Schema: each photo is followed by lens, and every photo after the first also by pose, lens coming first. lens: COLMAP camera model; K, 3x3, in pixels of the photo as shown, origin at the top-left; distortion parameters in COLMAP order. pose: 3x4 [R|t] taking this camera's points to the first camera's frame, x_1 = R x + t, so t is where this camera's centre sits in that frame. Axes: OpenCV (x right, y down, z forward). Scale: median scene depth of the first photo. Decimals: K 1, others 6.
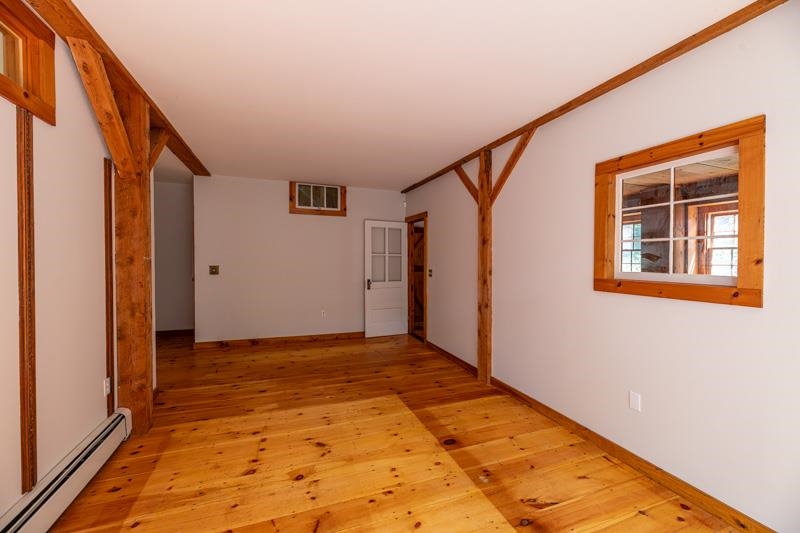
lens RADIAL K [[335.9, 0, 400.0], [0, 335.9, 266.5], [0, 0, 1]] dist [0.000114, -0.000037]
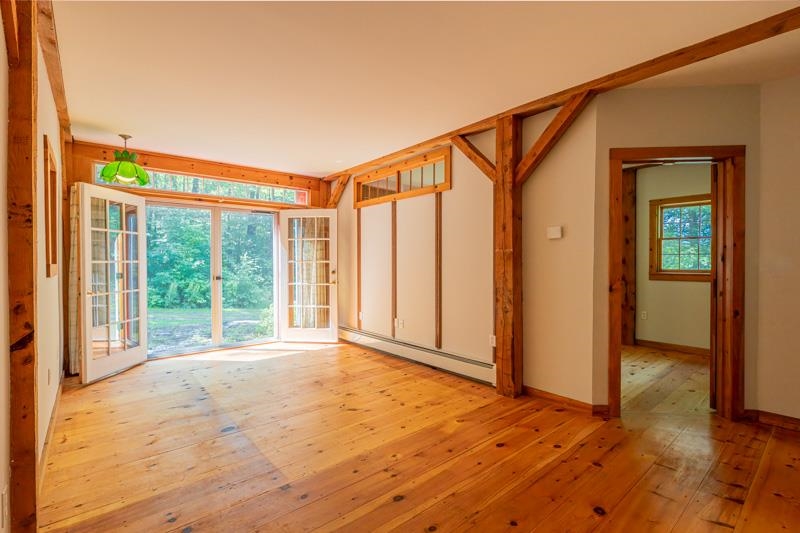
lens RADIAL K [[368.1, 0, 400.0], [0, 368.1, 266.5], [0, 0, 1]] dist [0.001622, 0.000186]
pose [[-0.942378, -0.004360, -0.334523, 0.031641], [-0.015489, 0.999411, 0.030609, -0.002977], [0.334193, 0.034027, -0.941890, 2.030974]]
